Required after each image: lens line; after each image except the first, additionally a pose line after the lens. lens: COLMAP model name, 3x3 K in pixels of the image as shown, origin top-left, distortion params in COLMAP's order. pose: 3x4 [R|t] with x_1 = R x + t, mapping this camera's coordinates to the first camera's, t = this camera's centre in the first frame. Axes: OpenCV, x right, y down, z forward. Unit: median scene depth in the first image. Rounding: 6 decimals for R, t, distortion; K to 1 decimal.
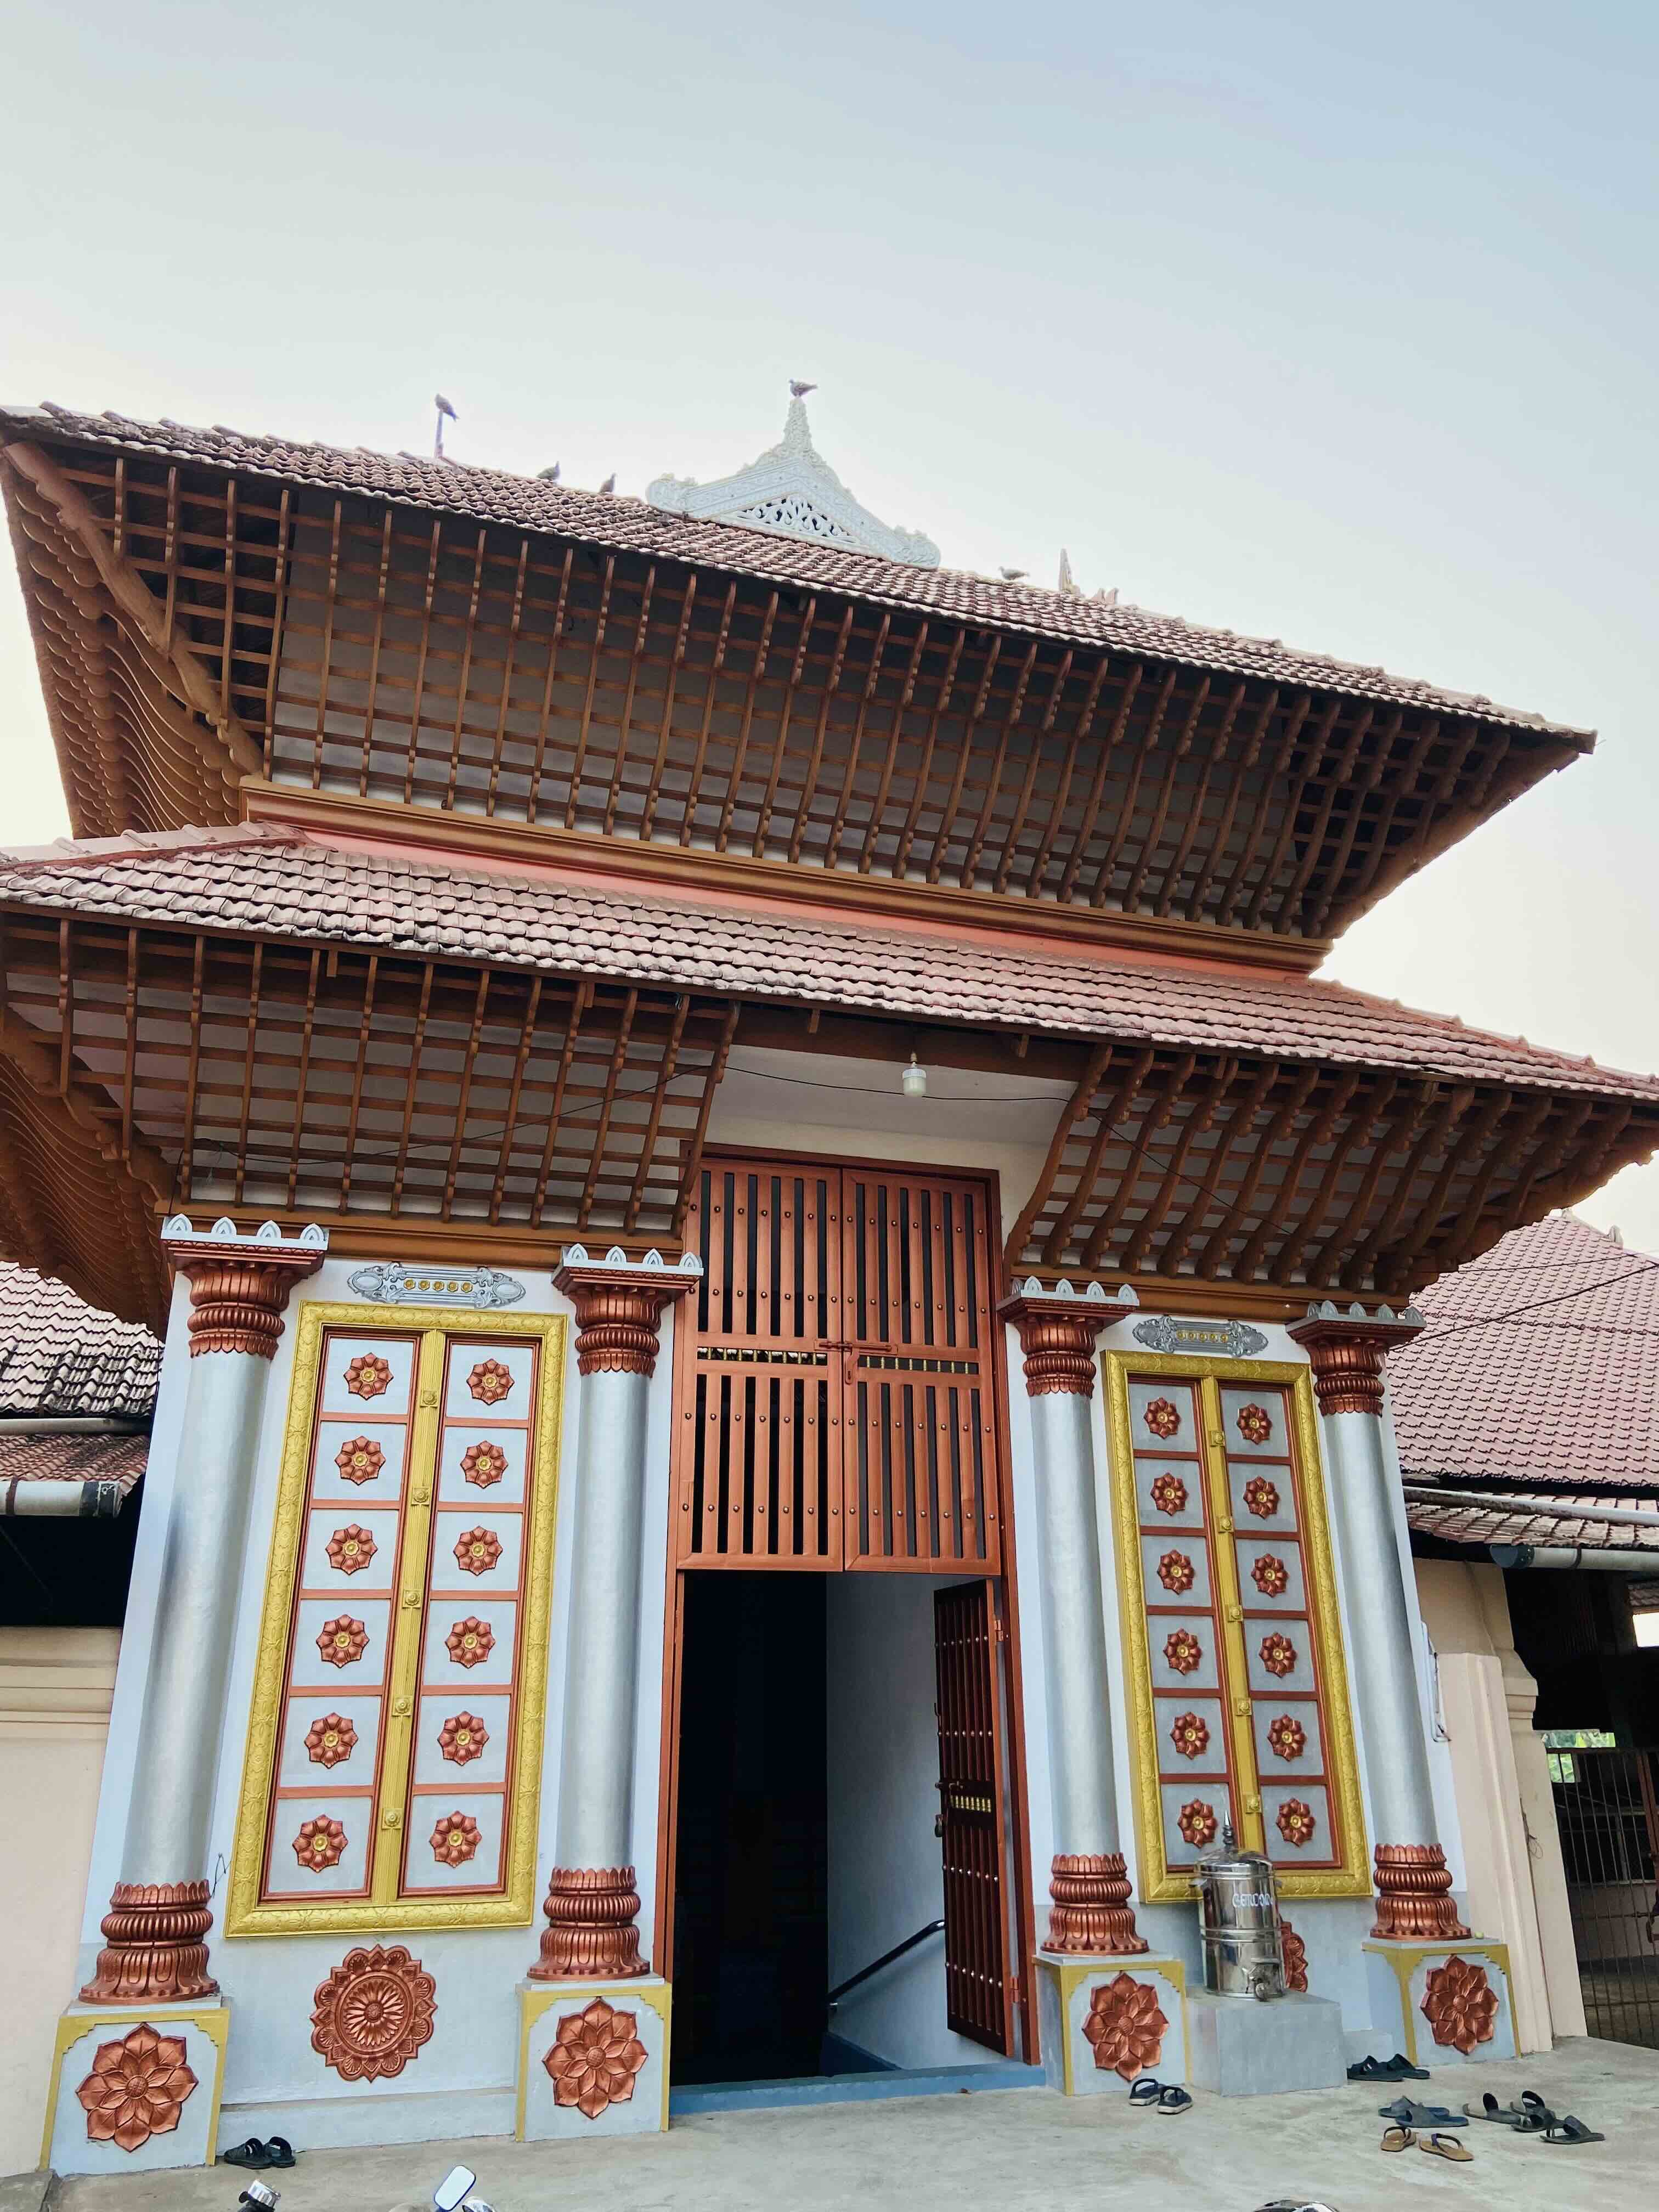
lens RADIAL K [[1647.3, 0, 844.5], [0, 1647.3, 1106.4], [0, 0, 1]] dist [0.130175, -0.165507]
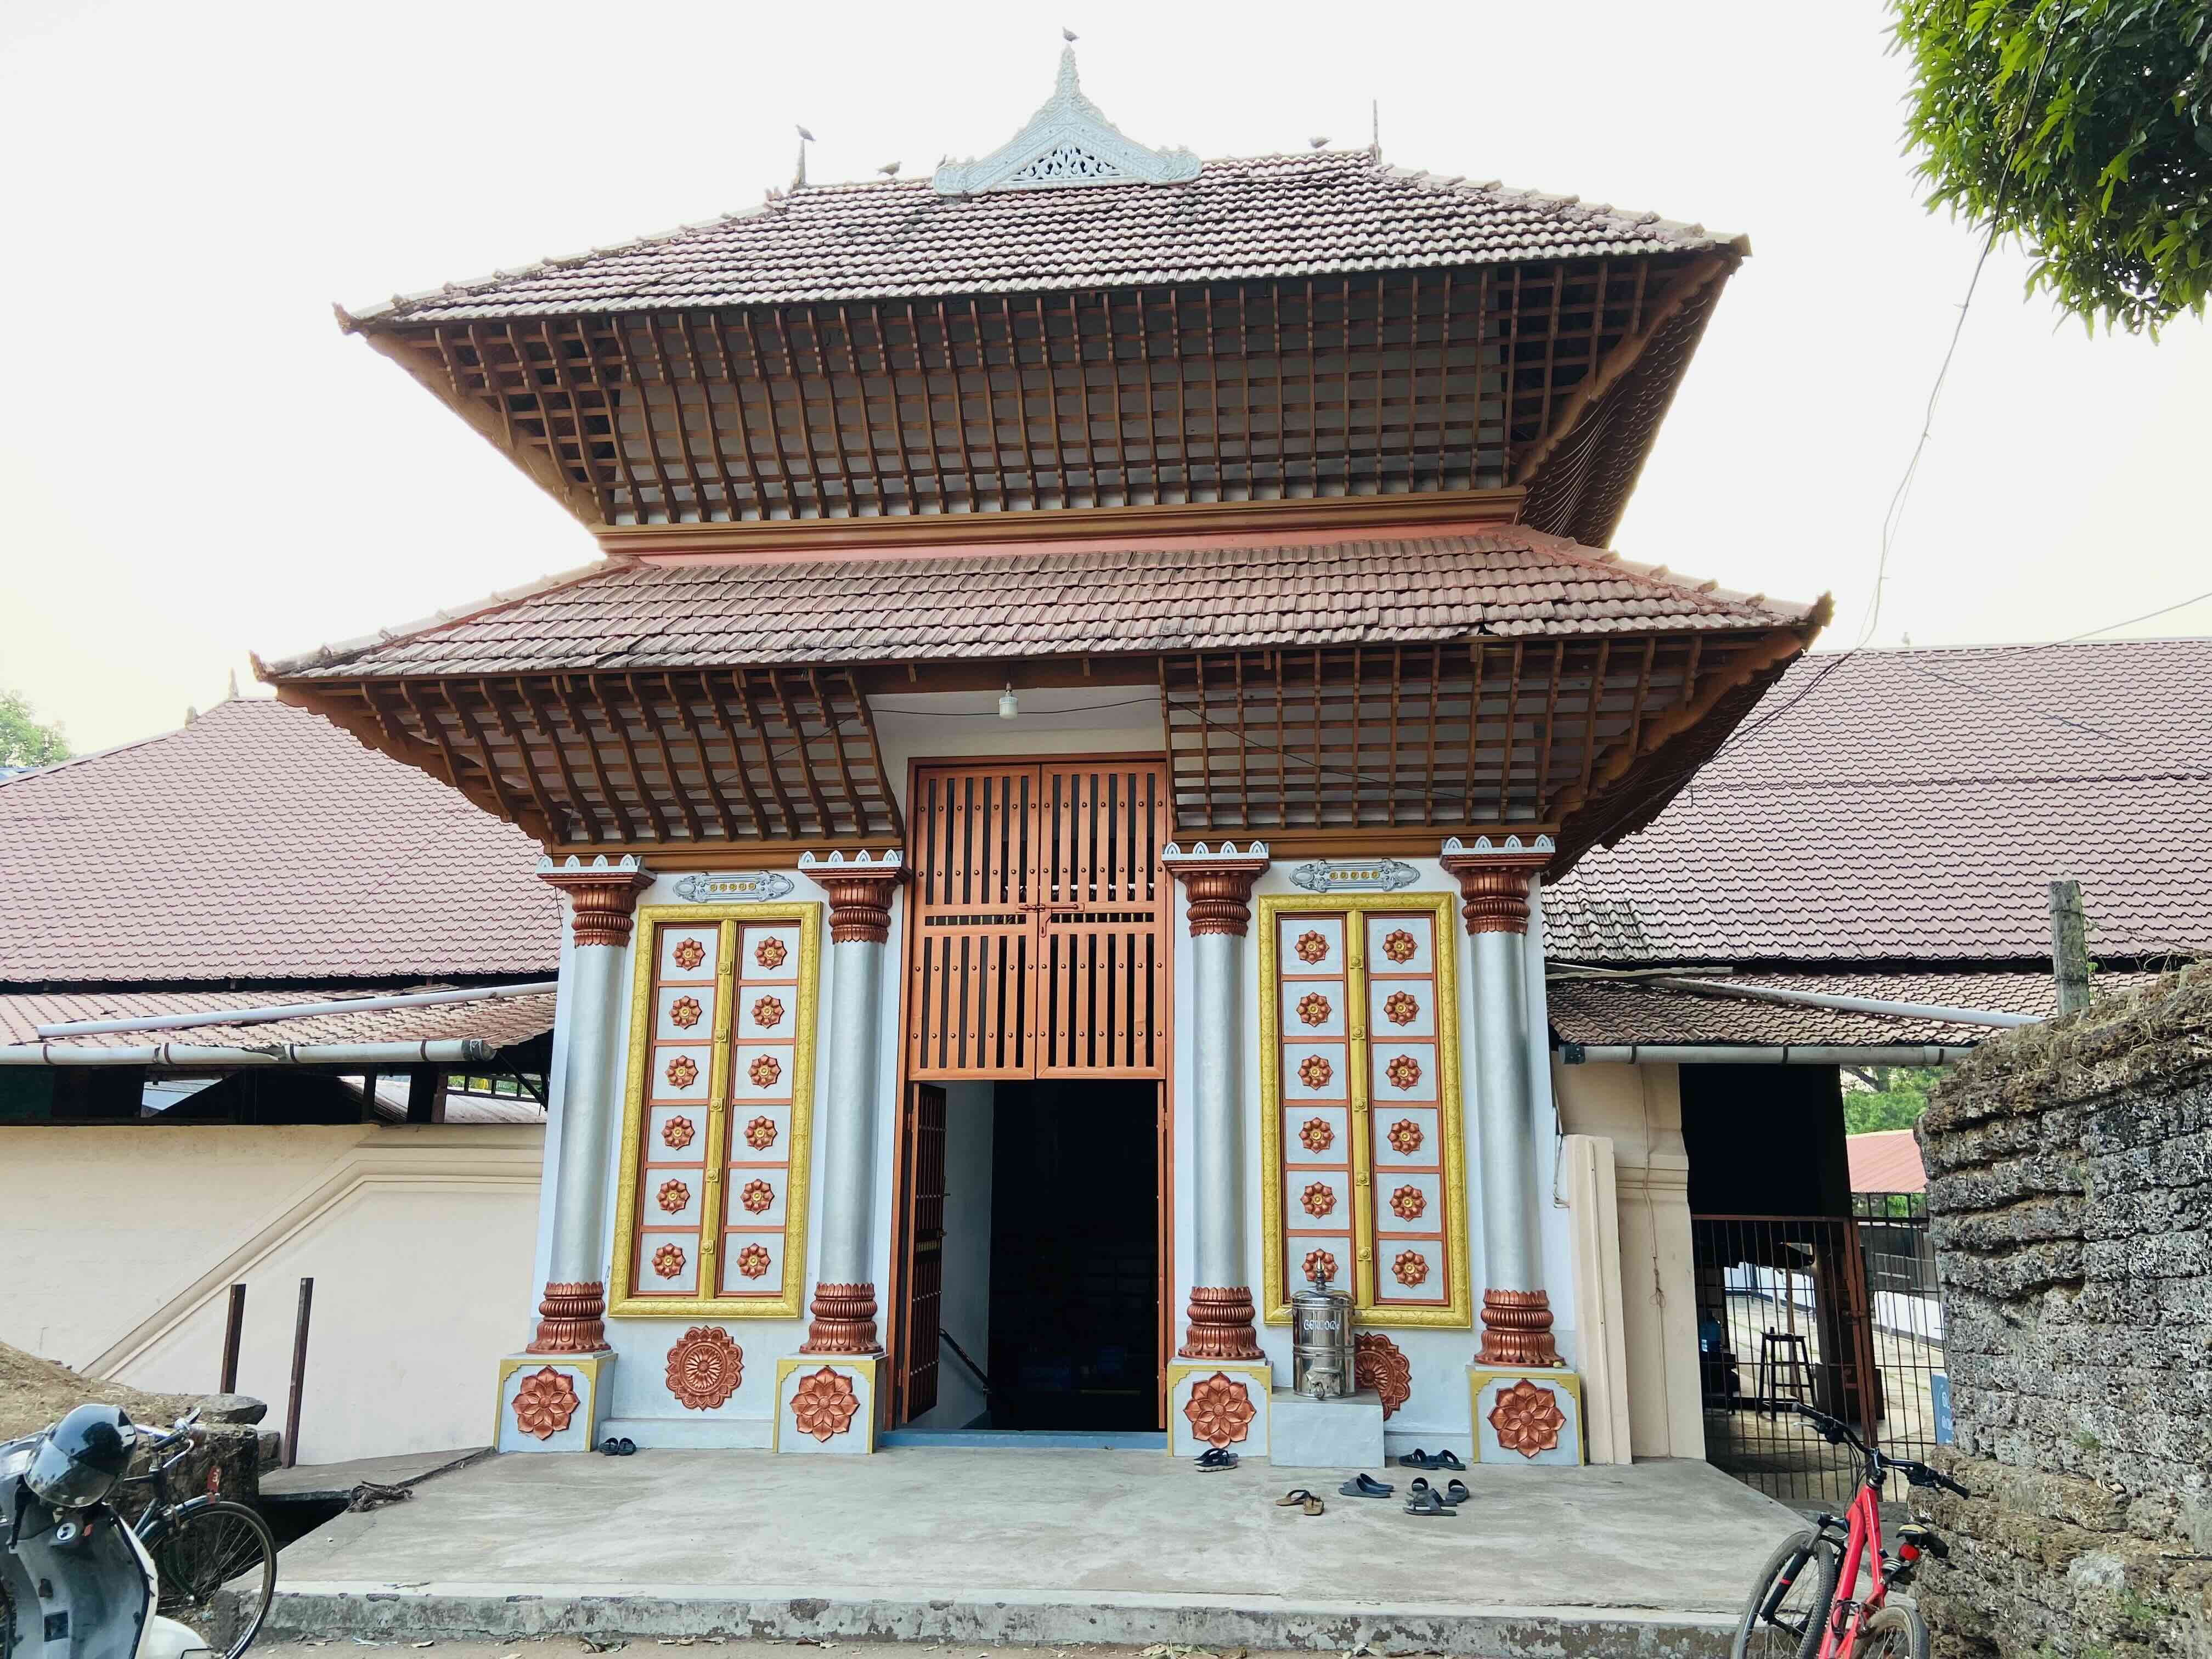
lens RADIAL K [[1650.9, 0, 1133.7], [0, 1650.9, 834.6], [0, 0, 1]] dist [0.126753, -0.153306]
pose [[0.911410, -0.073267, -0.404925, 0.624182], [0.135078, 0.982763, 0.126214, -0.064799], [0.388698, -0.169729, 0.905597, -0.120413]]
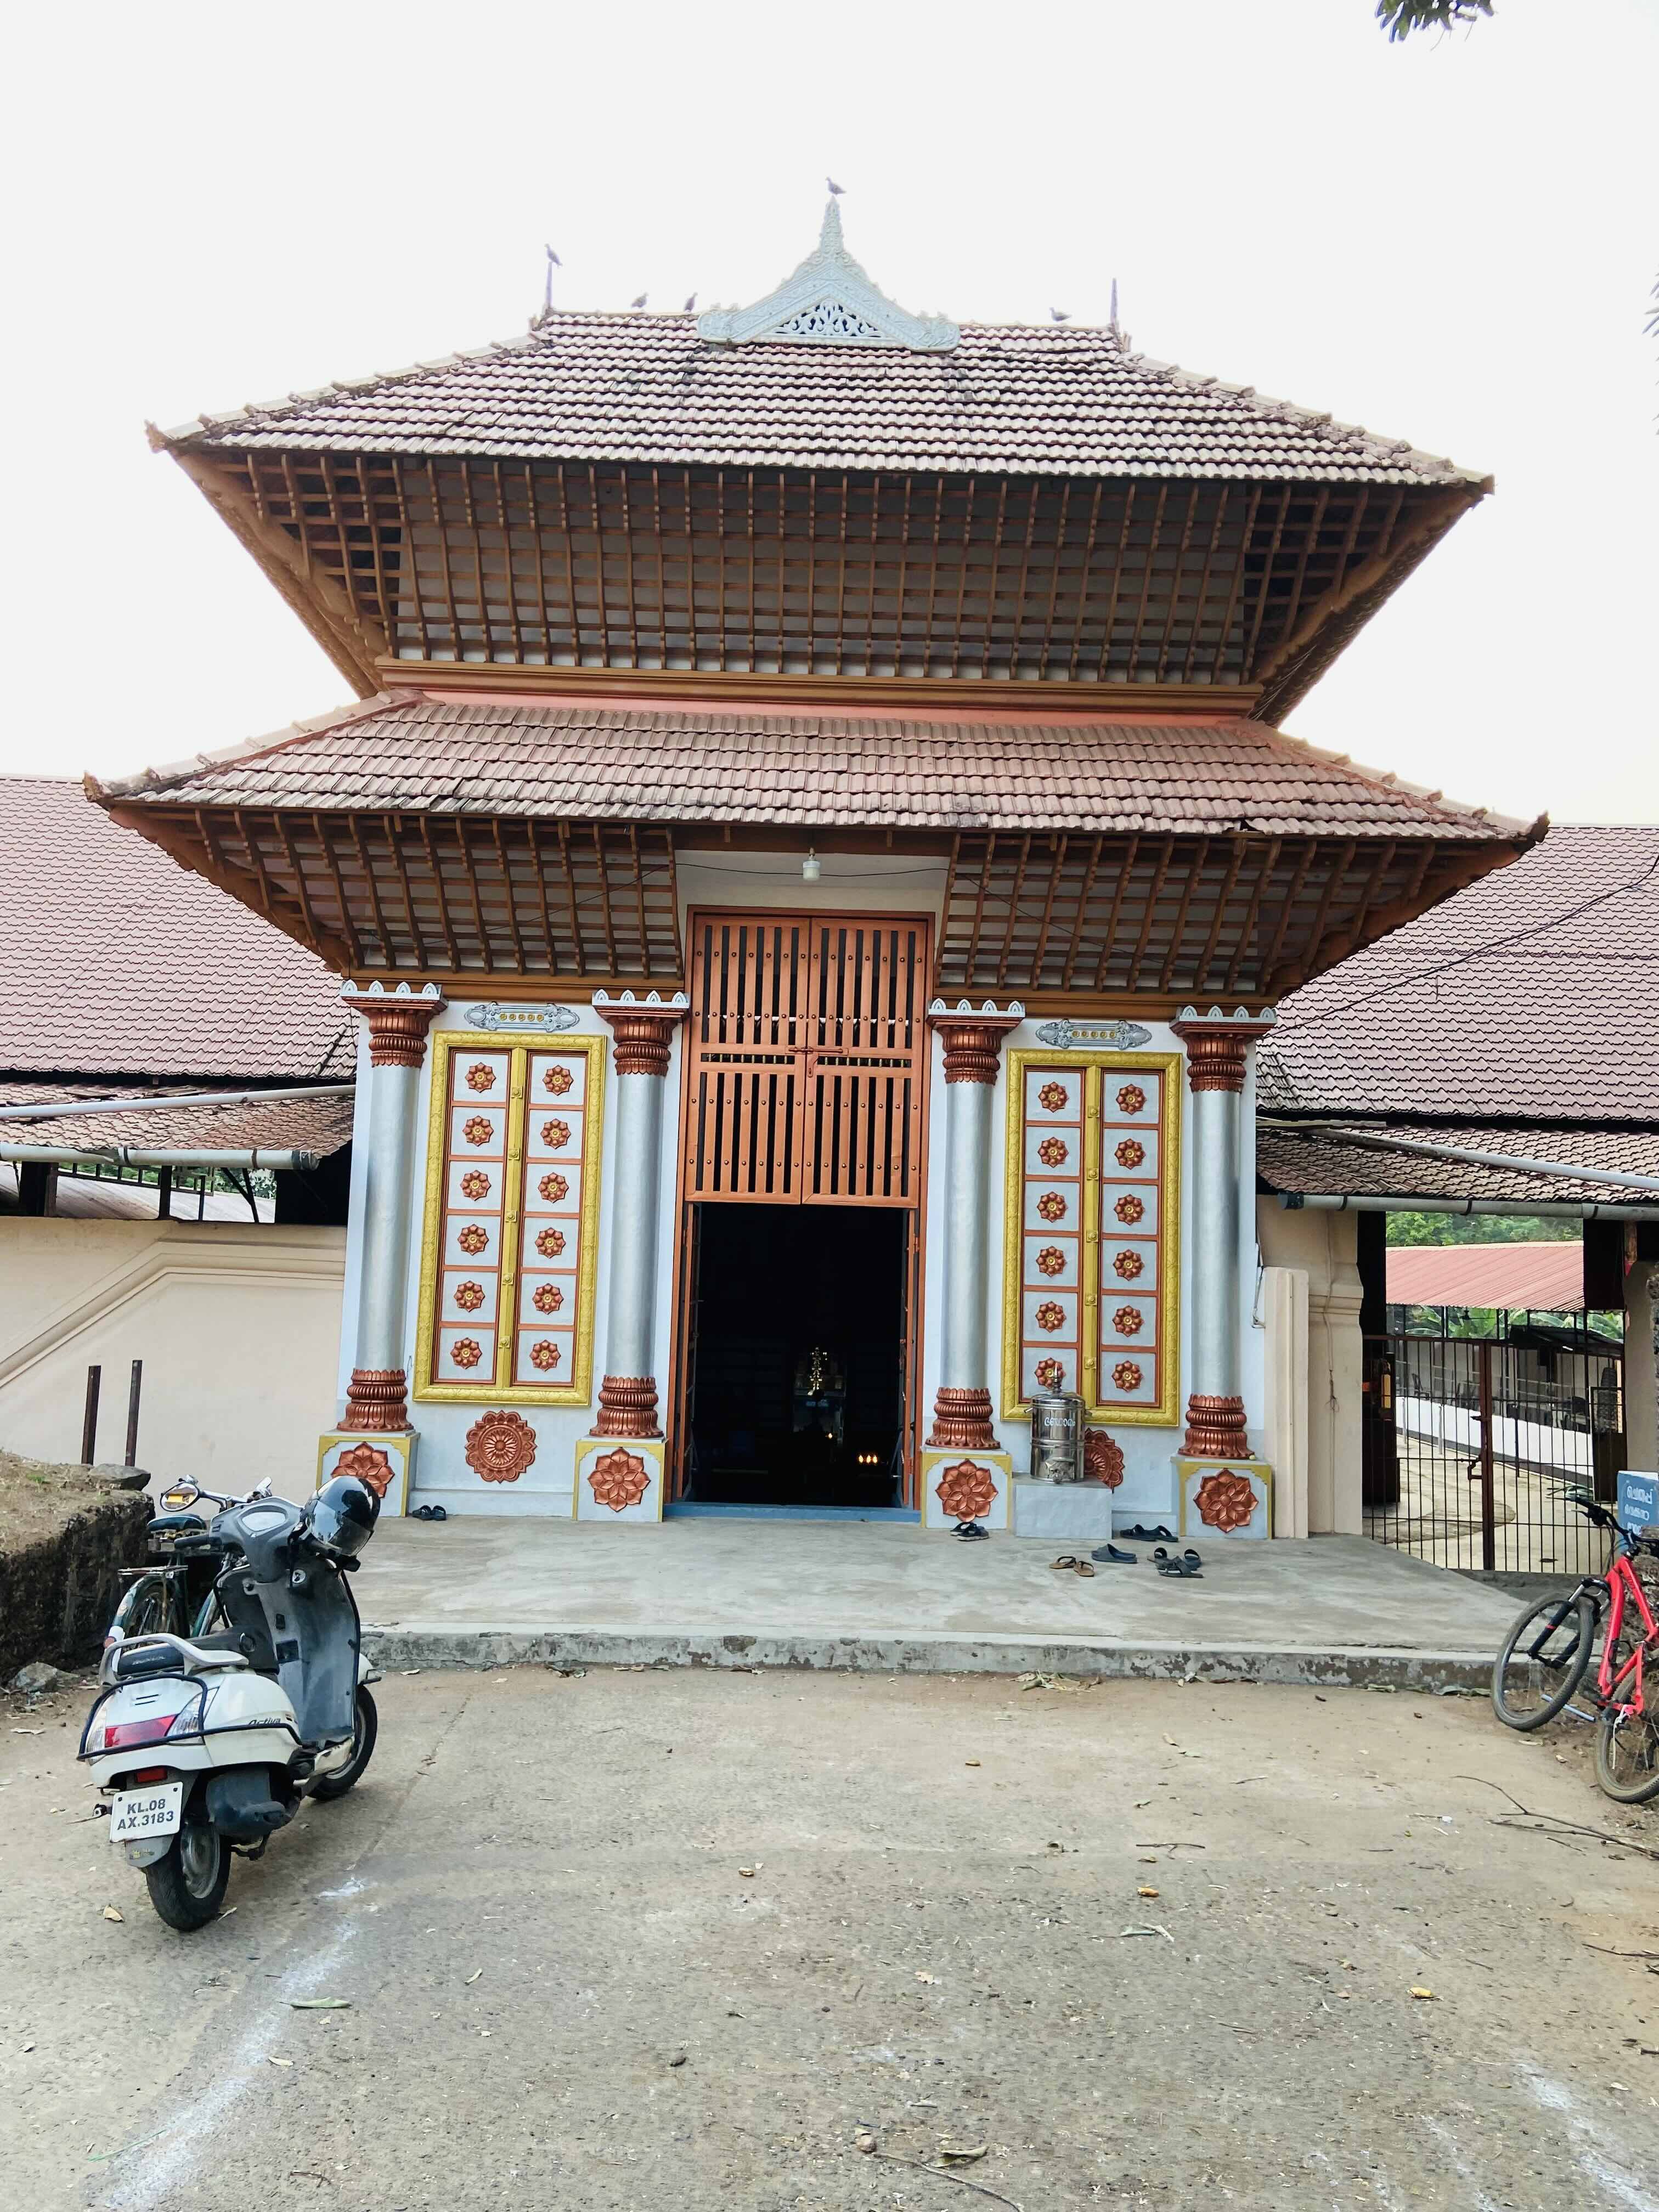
lens RADIAL K [[1648.7, 0, 809.2], [0, 1648.7, 1121.2], [0, 0, 1]] dist [0.127572, -0.155744]
pose [[0.952432, 0.009305, -0.304610, 0.456151], [0.070324, 0.965847, 0.249387, -0.154777], [0.296527, -0.258946, 0.919249, -0.318565]]
